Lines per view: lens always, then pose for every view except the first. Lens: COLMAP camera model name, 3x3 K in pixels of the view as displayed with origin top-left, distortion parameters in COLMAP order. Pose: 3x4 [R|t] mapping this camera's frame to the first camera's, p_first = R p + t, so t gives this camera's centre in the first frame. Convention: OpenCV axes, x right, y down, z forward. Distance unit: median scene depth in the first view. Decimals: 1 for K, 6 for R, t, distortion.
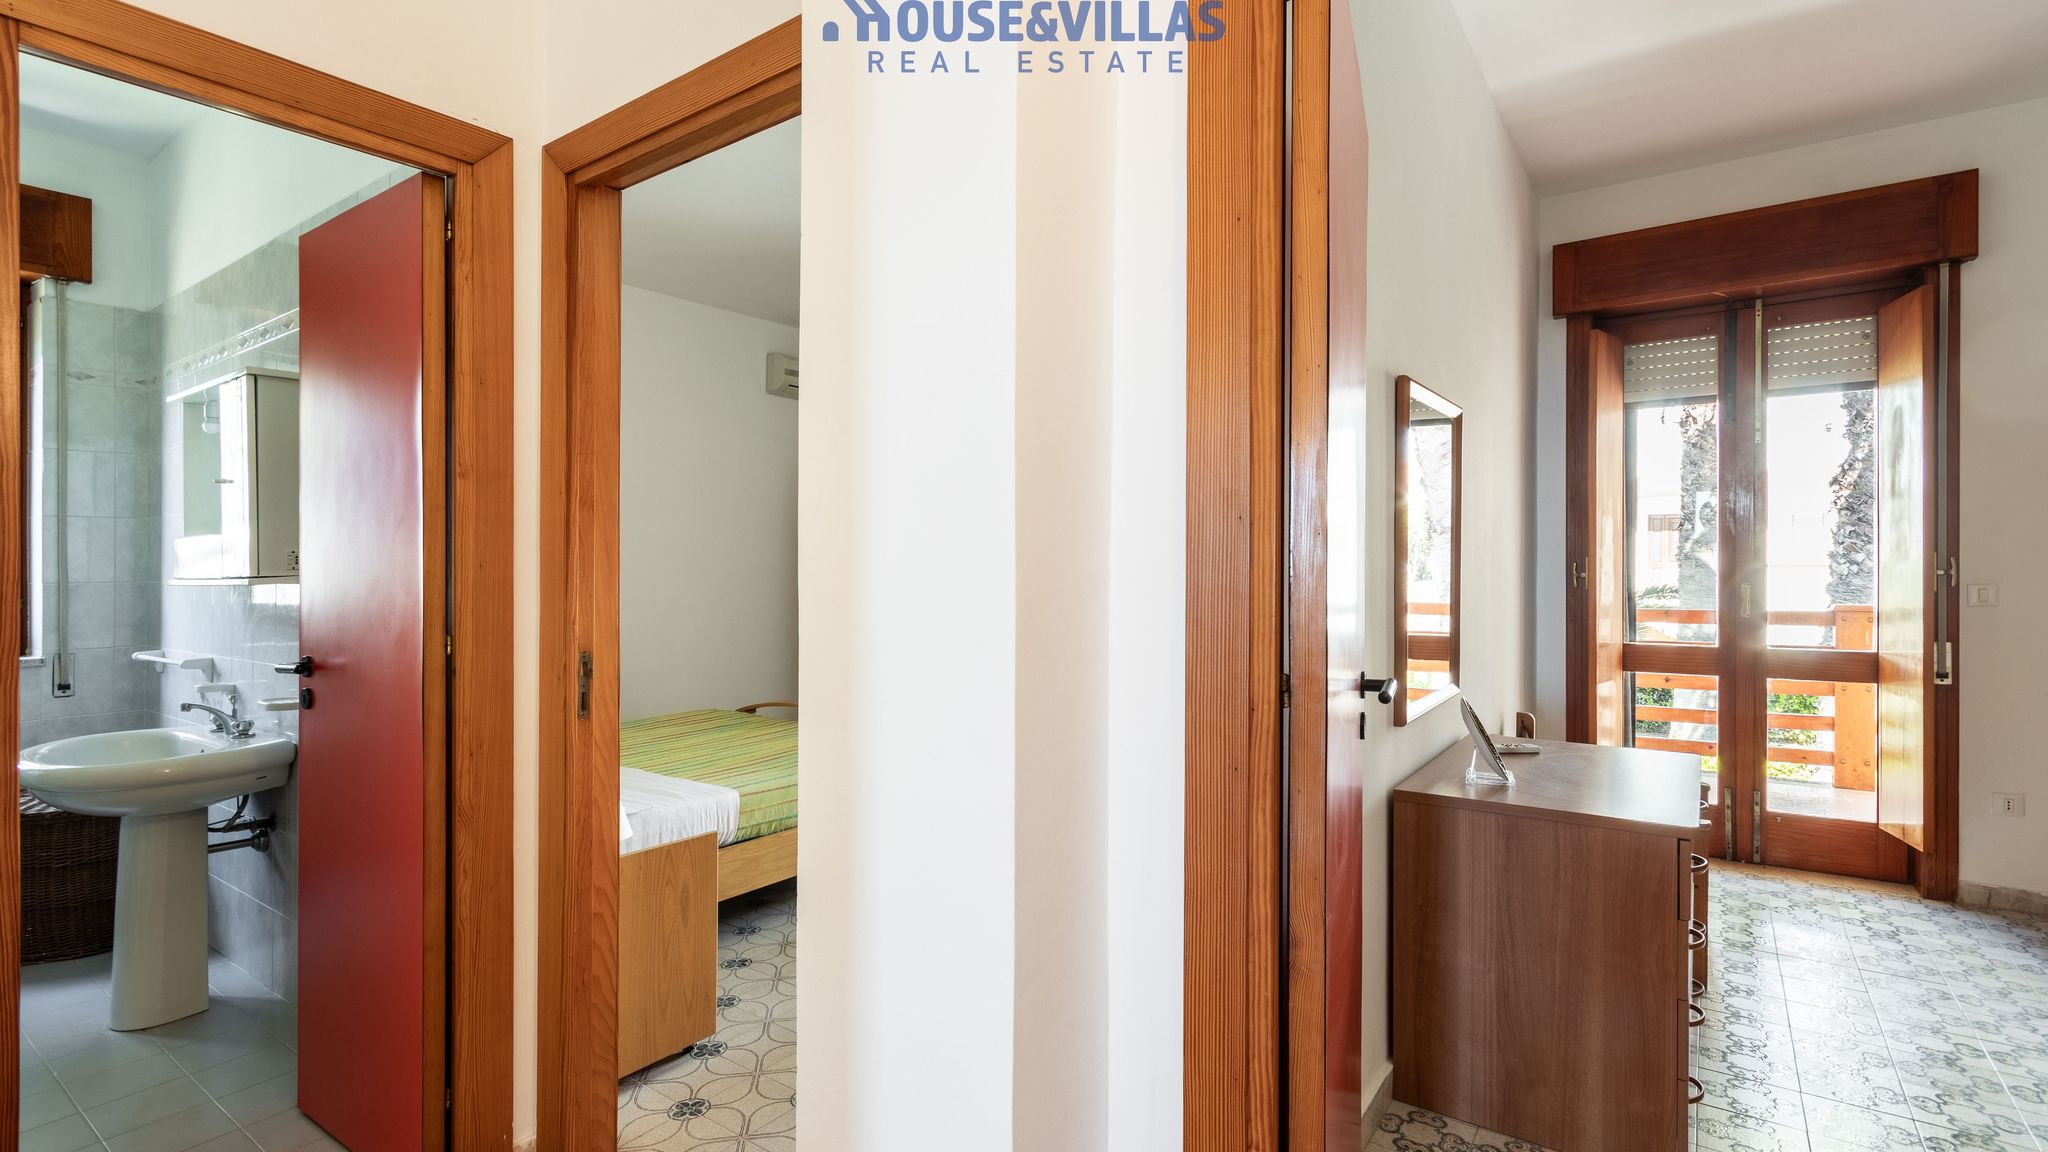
lens RADIAL K [[951.3, 0, 1006.5], [0, 951.3, 585.5], [0, 0, 1]] dist [0.009608, -0.000835]
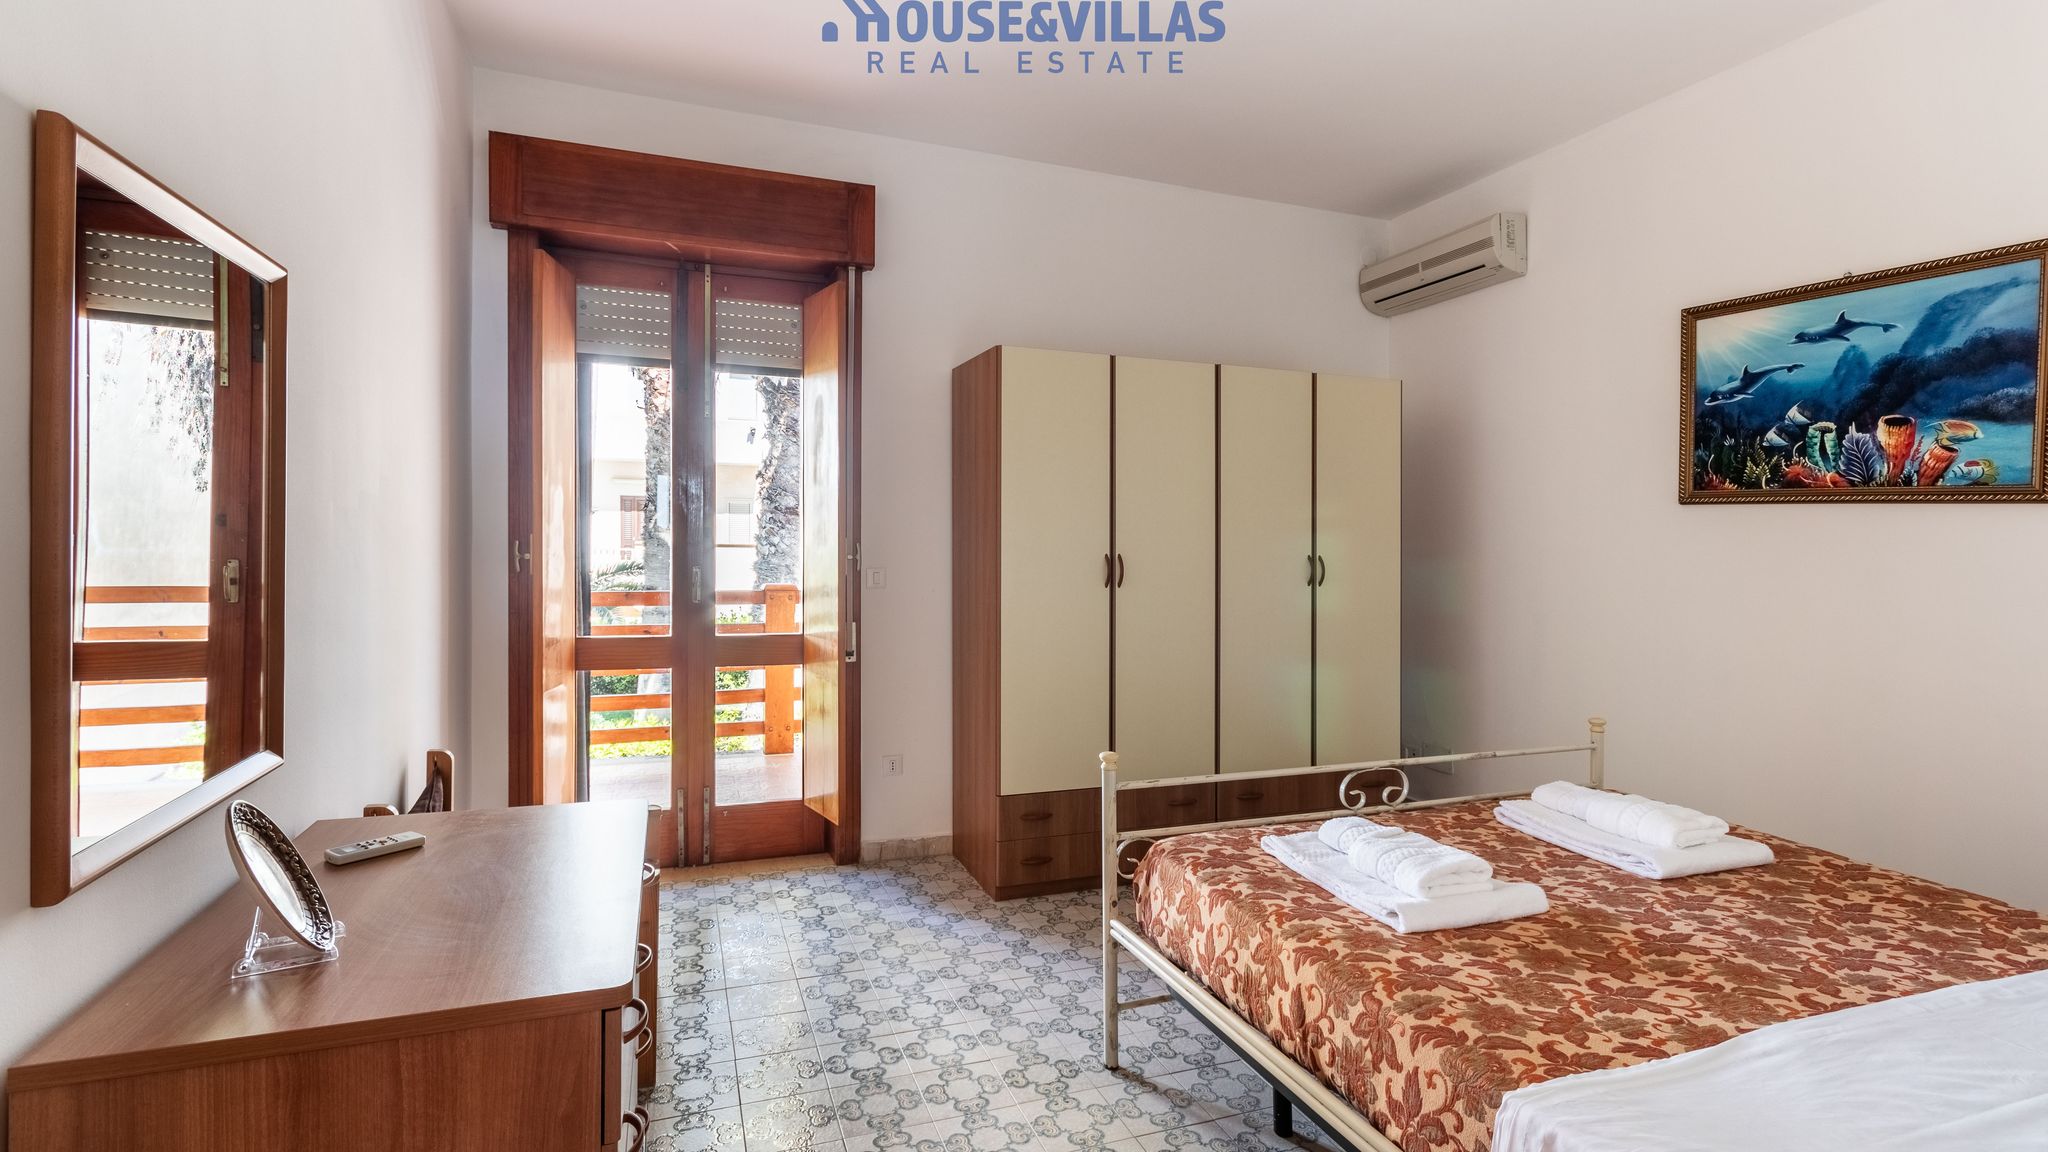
lens RADIAL K [[951.3, 0, 1038.4], [0, 951.3, 576.8], [0, 0, 1]] dist [0.009608, -0.000835]
pose [[0.537285, -0.009599, 0.843346, 0.149377], [-0.005273, 0.999877, 0.014740, -0.006512], [-0.843384, -0.012367, 0.537168, 0.195515]]
